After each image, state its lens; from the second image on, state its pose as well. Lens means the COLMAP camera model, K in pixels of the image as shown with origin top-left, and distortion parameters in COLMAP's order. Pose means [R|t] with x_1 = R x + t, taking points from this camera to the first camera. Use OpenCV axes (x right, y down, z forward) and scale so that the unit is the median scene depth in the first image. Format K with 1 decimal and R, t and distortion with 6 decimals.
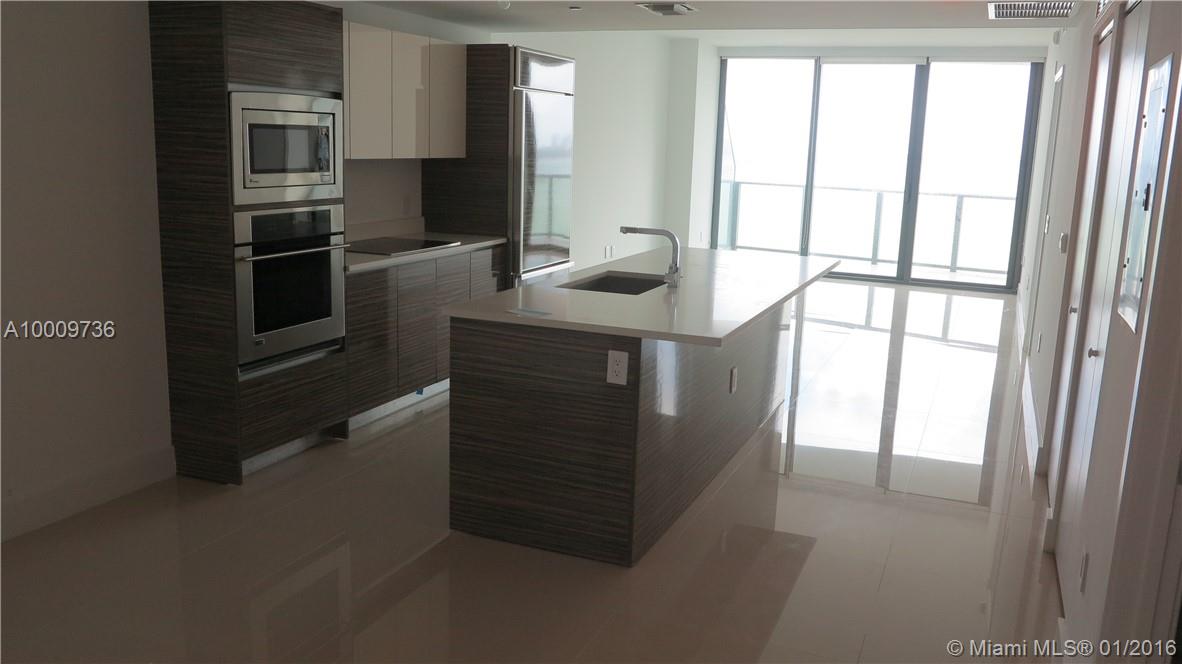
lens RADIAL K [[978.4, 0, 595.1], [0, 978.4, 335.0], [0, 0, 1]] dist [-0.033612, 0.010923]
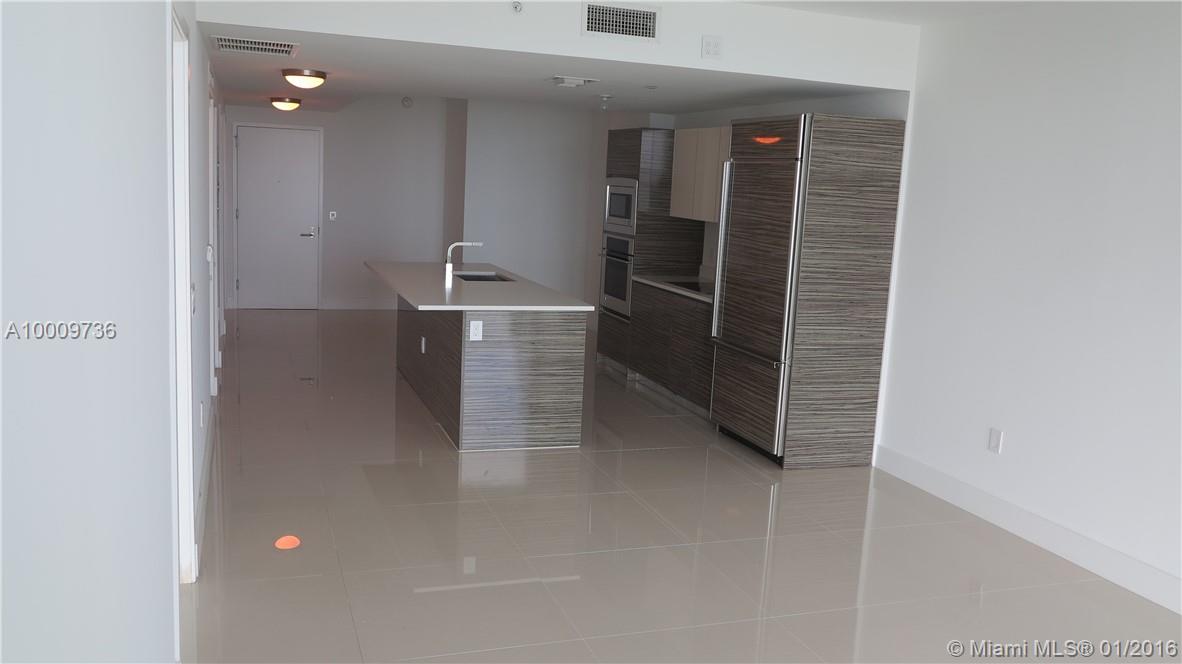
lens RADIAL K [[978.4, 0, 595.1], [0, 978.4, 335.0], [0, 0, 1]] dist [-0.033612, 0.010923]
pose [[-0.742256, 0.031533, -0.669374, 0.830090], [-0.207550, 0.938956, 0.274380, -0.379684], [0.637165, 0.342589, -0.690401, 1.926888]]
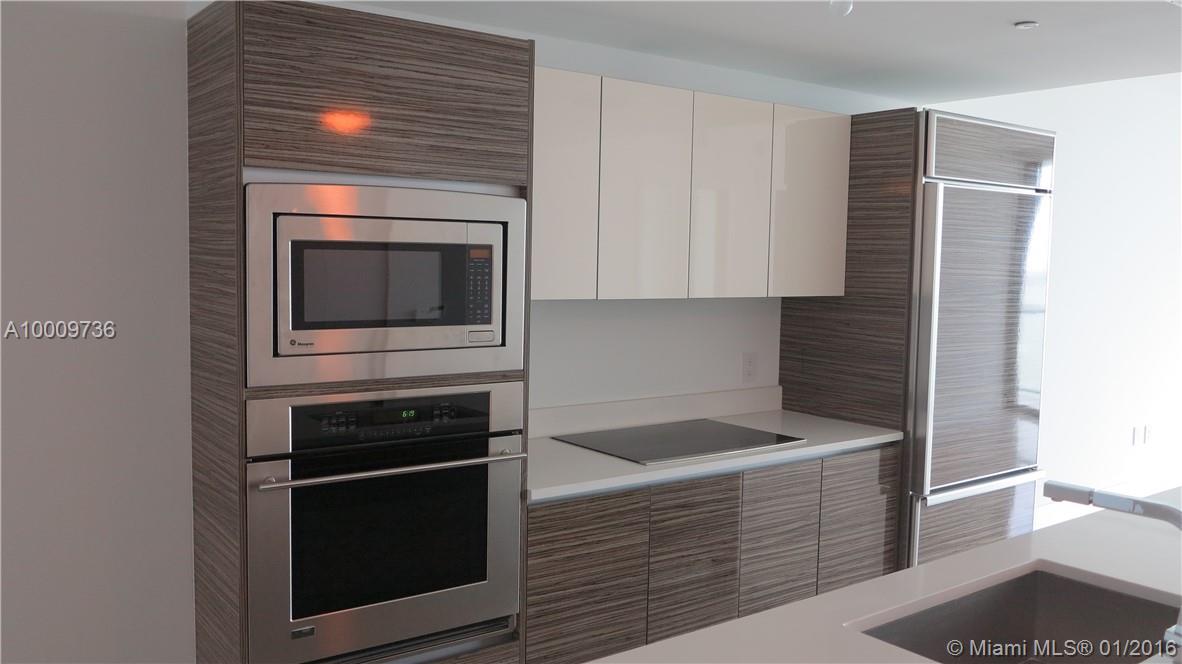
lens RADIAL K [[978.4, 0, 595.1], [0, 978.4, 335.0], [0, 0, 1]] dist [-0.033612, 0.010923]
pose [[0.857965, 0.025640, -0.513068, 0.057681], [-0.092003, 0.990275, -0.104362, -0.092429], [0.505403, 0.136742, 0.851980, 0.471182]]
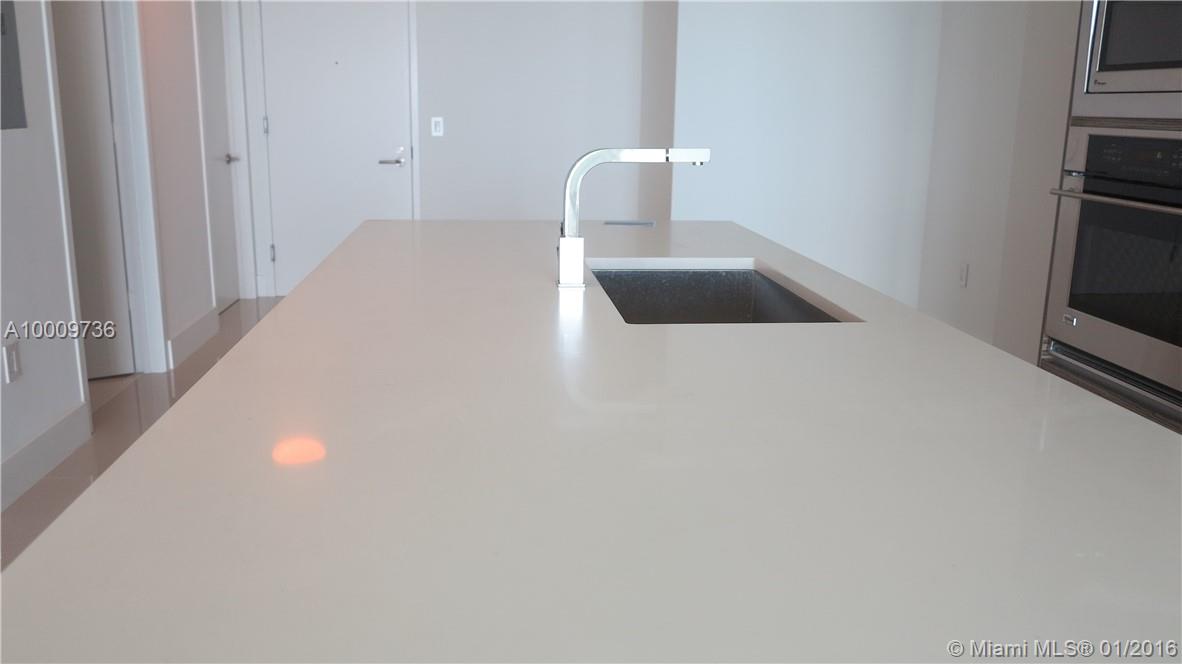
lens RADIAL K [[978.4, 0, 595.1], [0, 978.4, 335.0], [0, 0, 1]] dist [-0.033612, 0.010923]
pose [[-0.878553, 0.060133, -0.473845, 0.221858], [-0.140106, 0.915963, 0.376009, -0.154591], [0.456635, 0.396732, -0.796296, 1.109853]]
